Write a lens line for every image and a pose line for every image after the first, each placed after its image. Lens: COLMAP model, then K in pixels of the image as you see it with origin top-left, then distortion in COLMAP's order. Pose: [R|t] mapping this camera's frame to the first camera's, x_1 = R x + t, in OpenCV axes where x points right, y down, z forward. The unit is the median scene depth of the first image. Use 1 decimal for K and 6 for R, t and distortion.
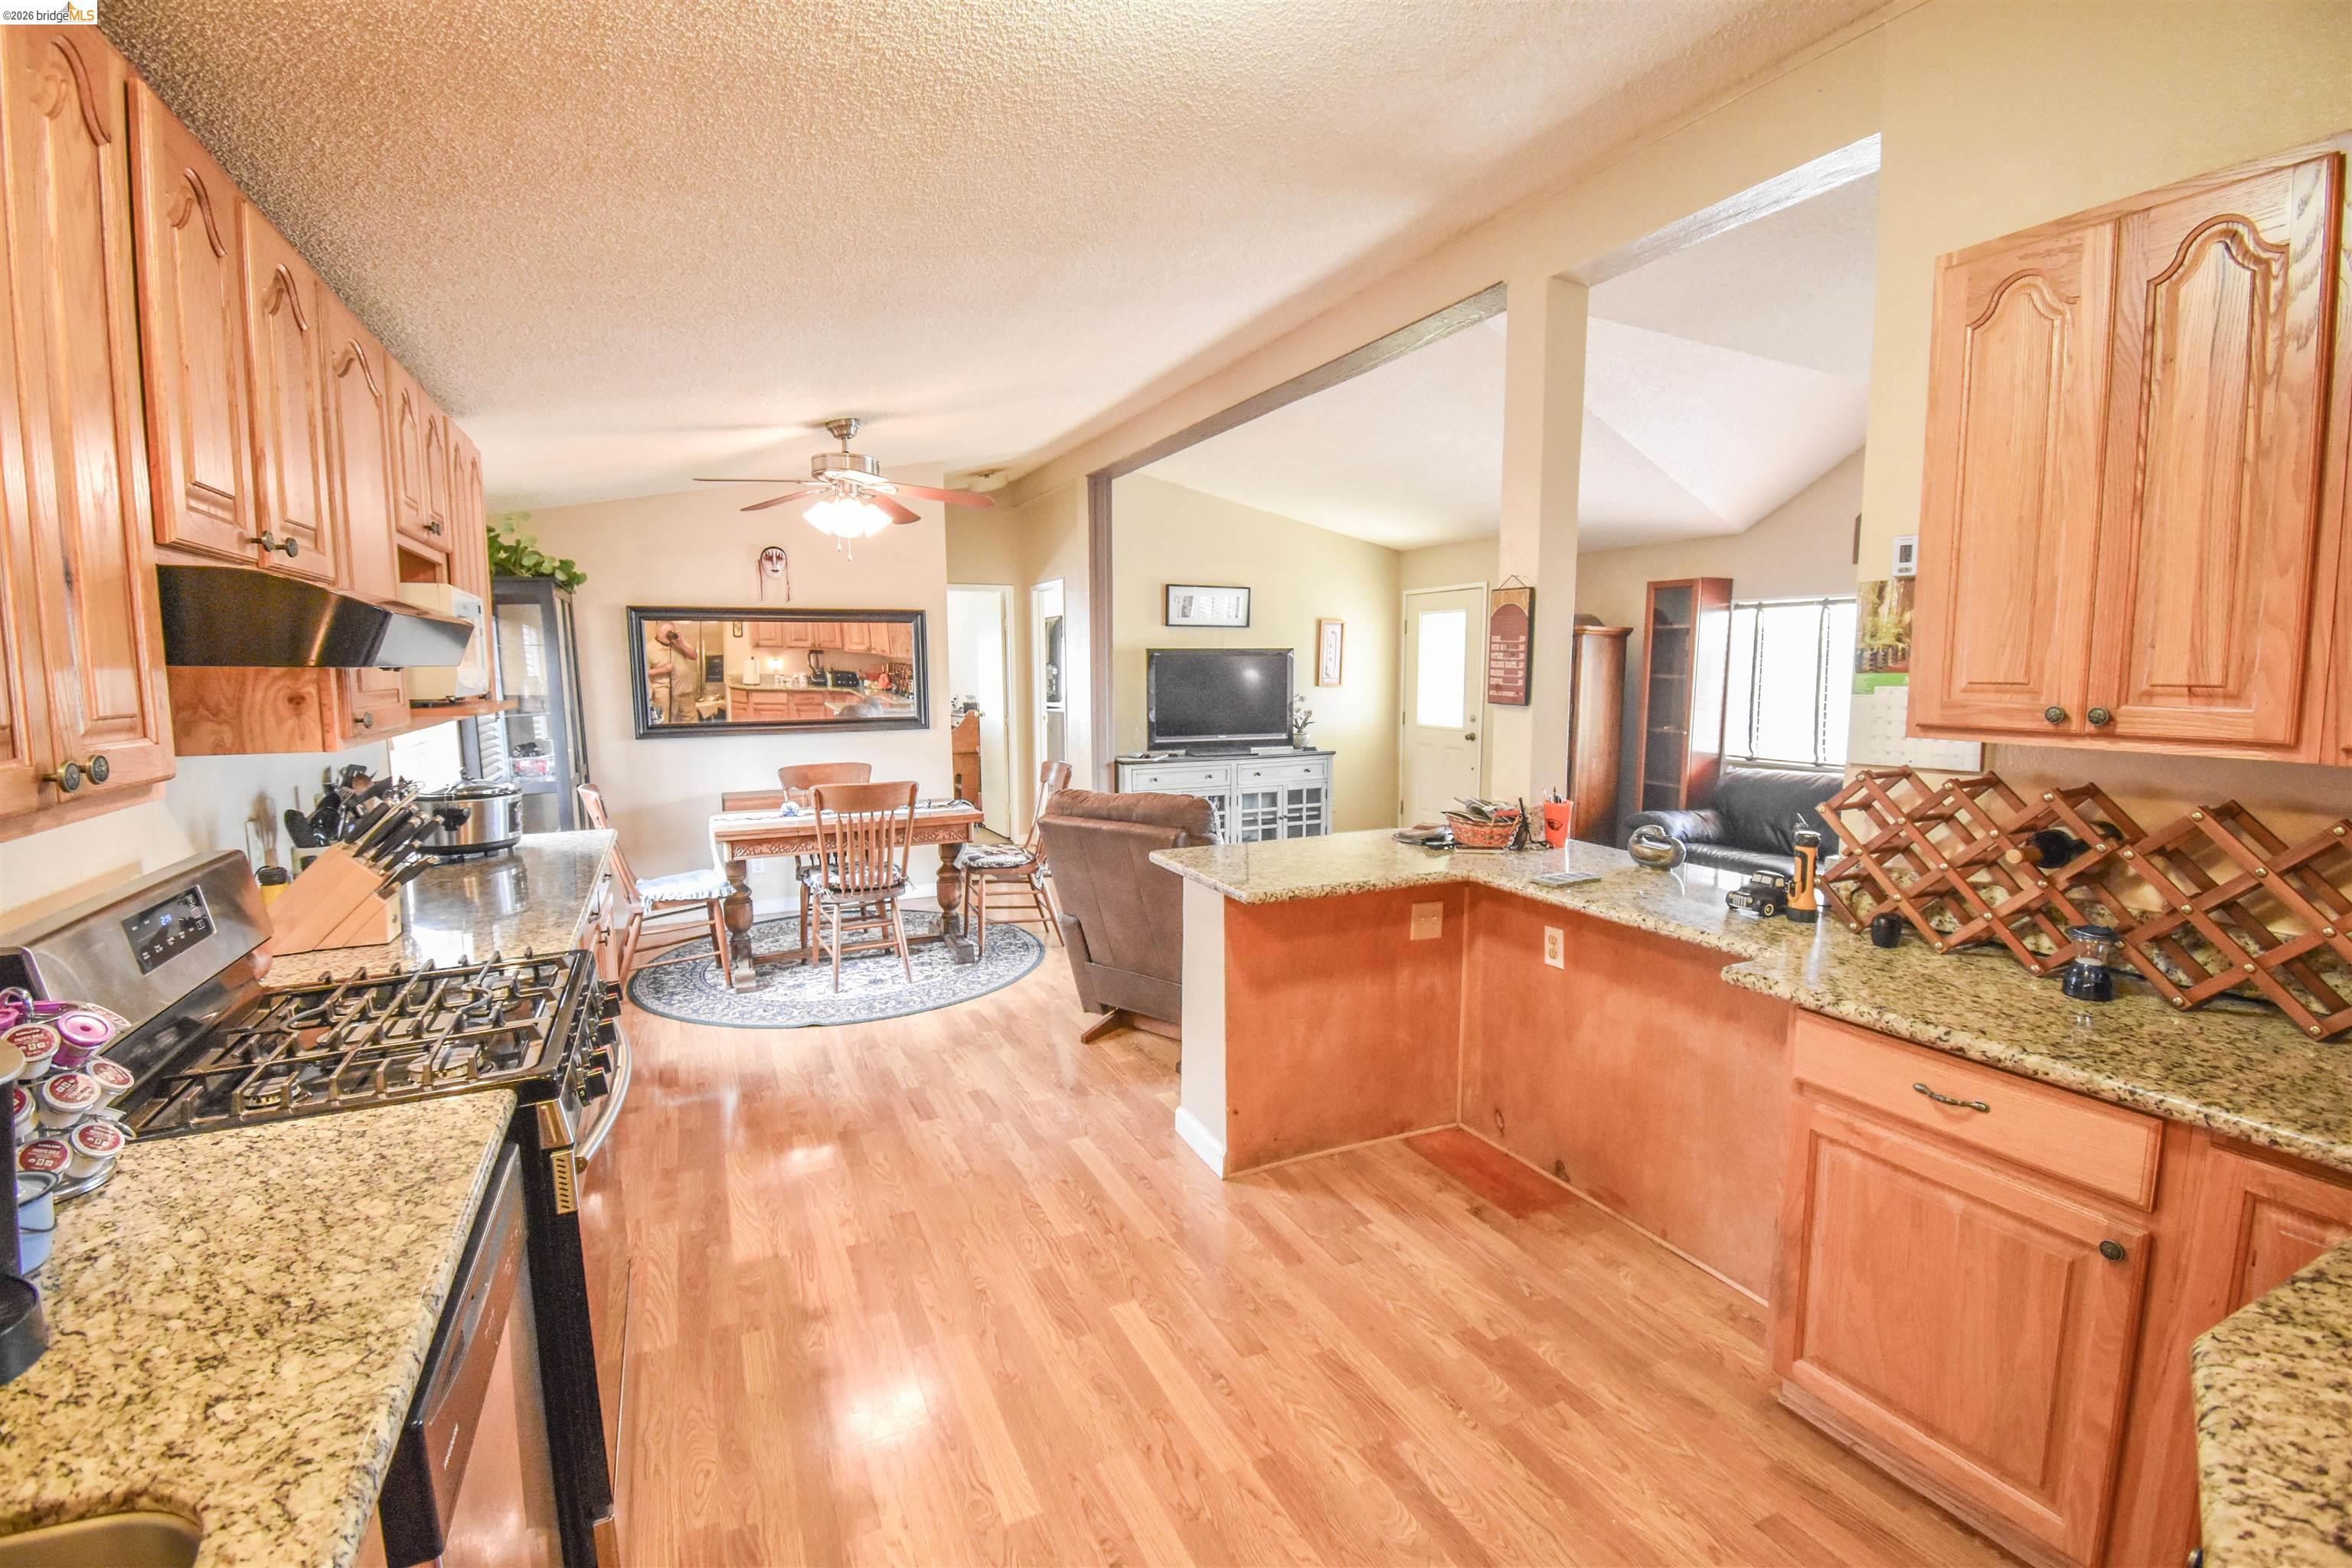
lens RADIAL K [[1030.8, 0, 1181.4], [0, 1030.8, 778.0], [0, 0, 1]] dist [0.024371, -0.028442]
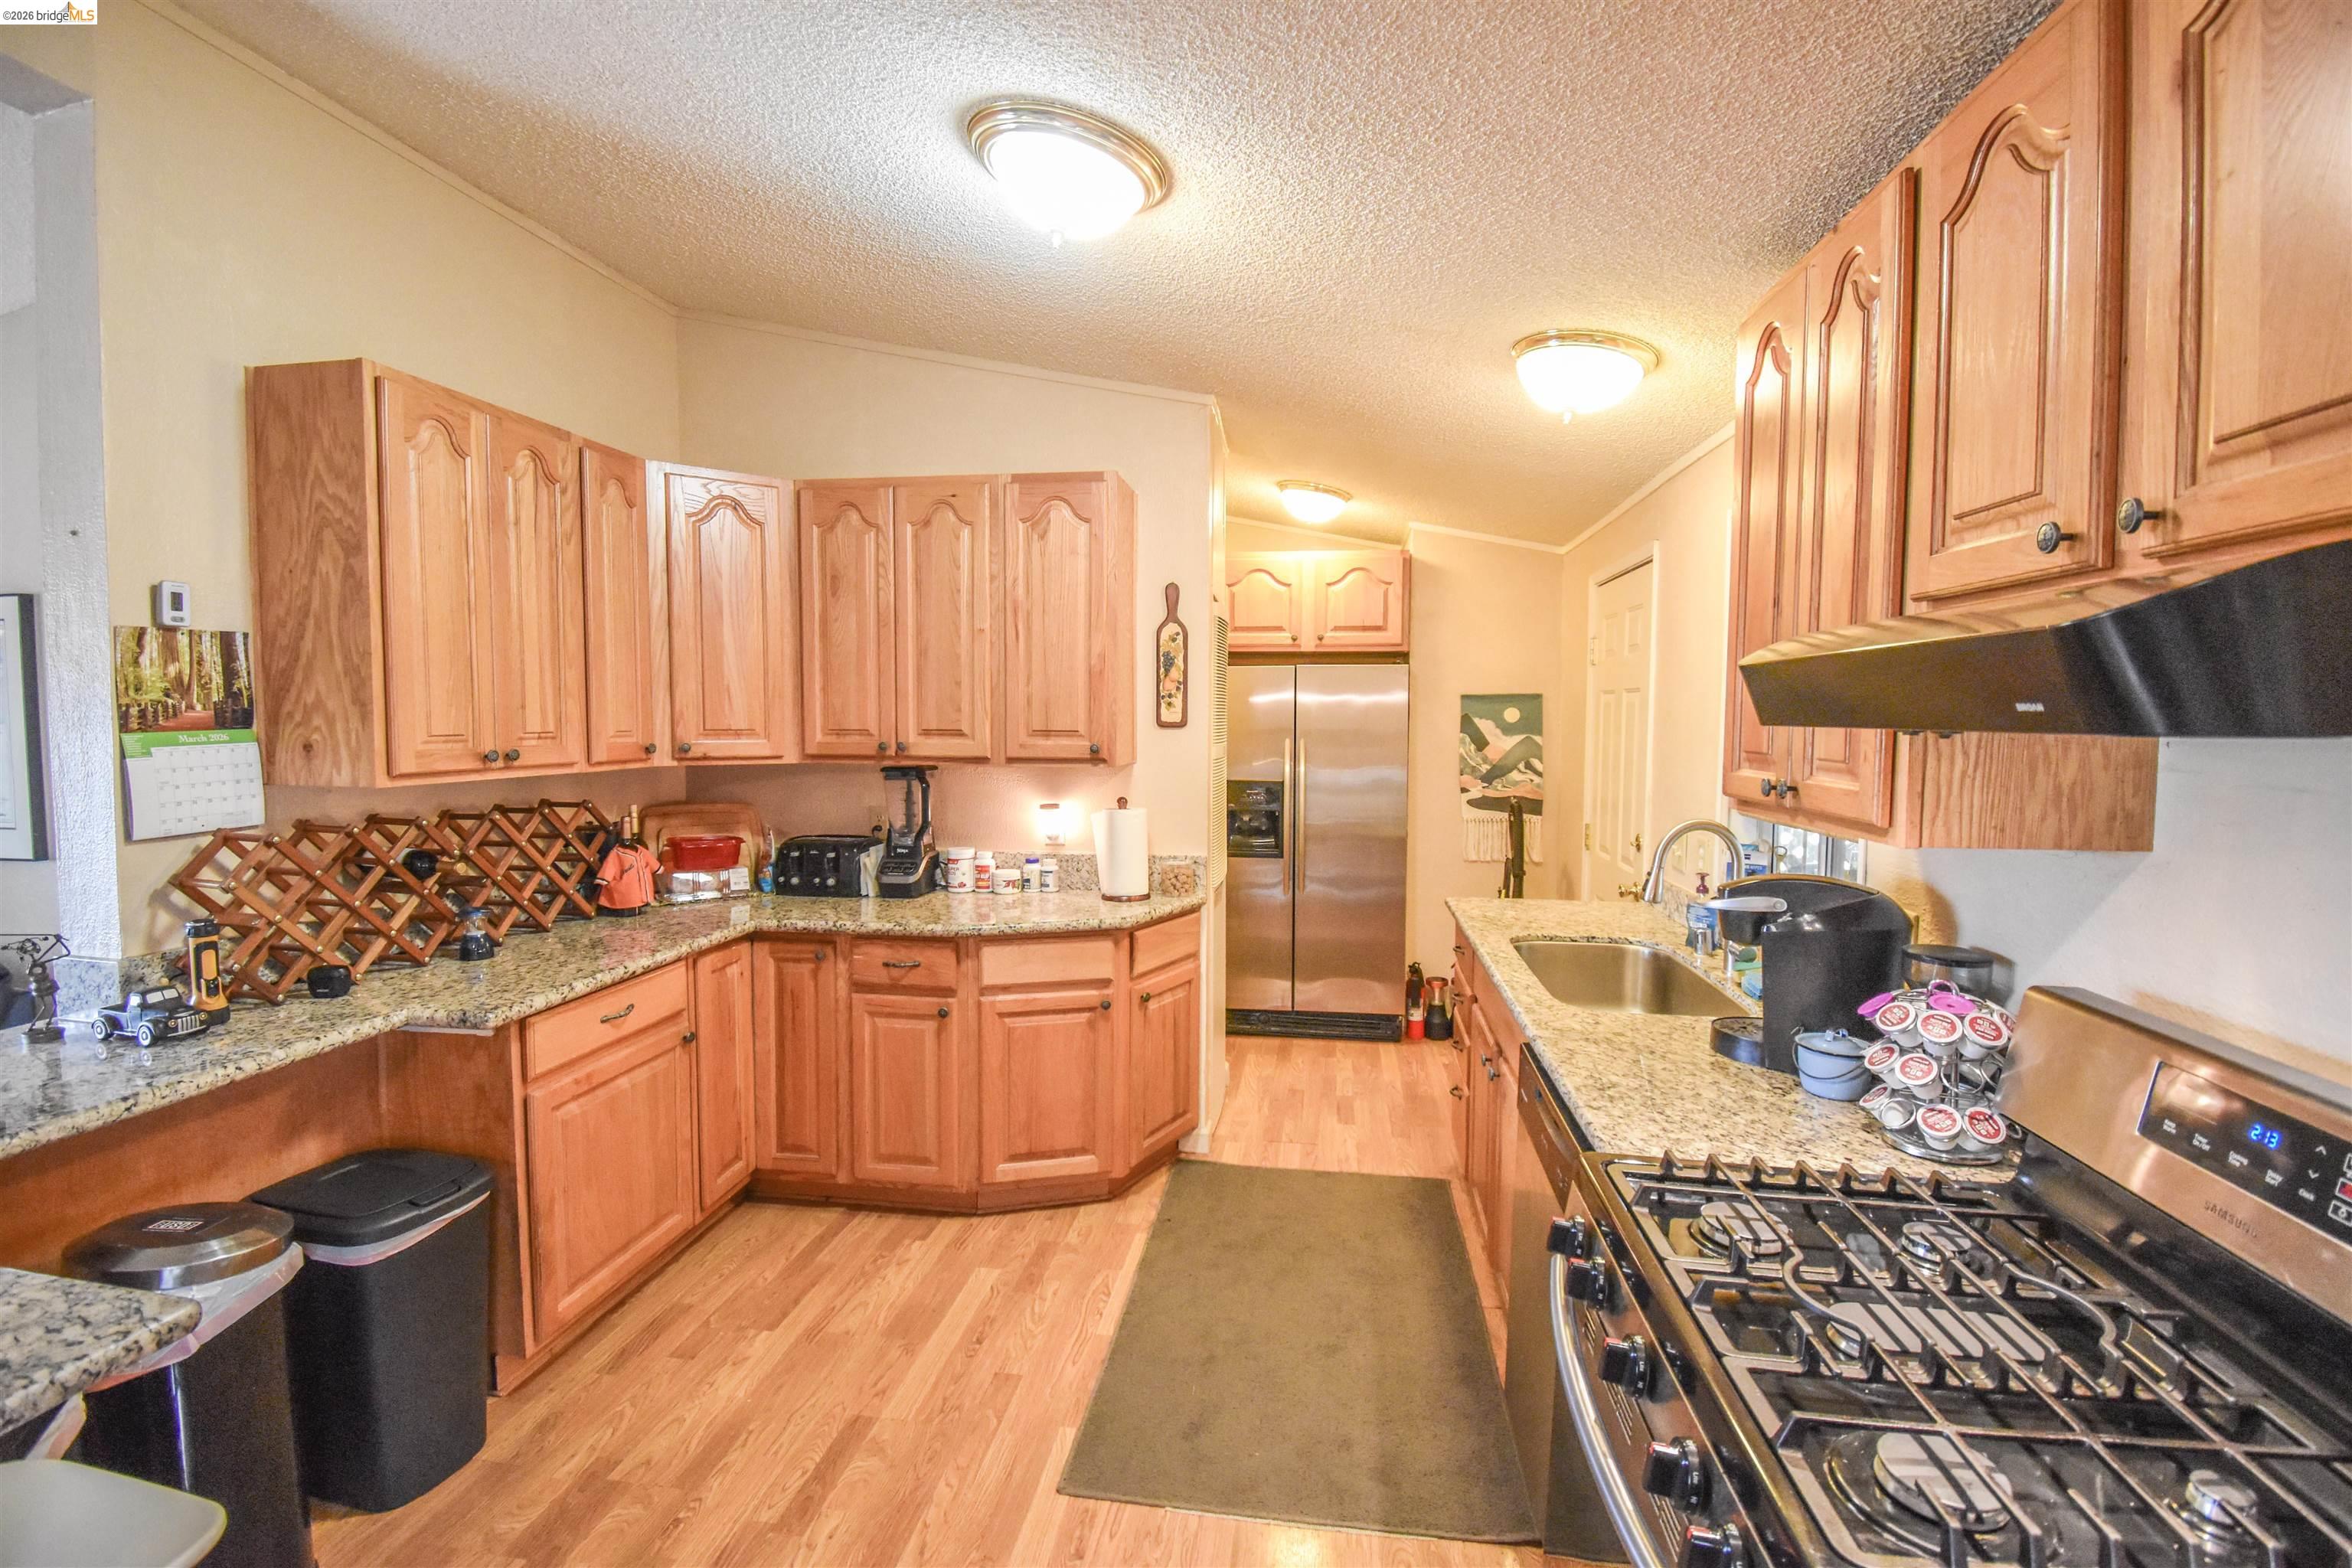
lens RADIAL K [[1030.8, 0, 1181.4], [0, 1030.8, 778.0], [0, 0, 1]] dist [0.024371, -0.028442]
pose [[-0.828729, -0.032050, 0.558732, -0.282697], [0.063413, 0.986552, 0.150647, -0.074131], [-0.556046, 0.160276, -0.815552, 0.657214]]
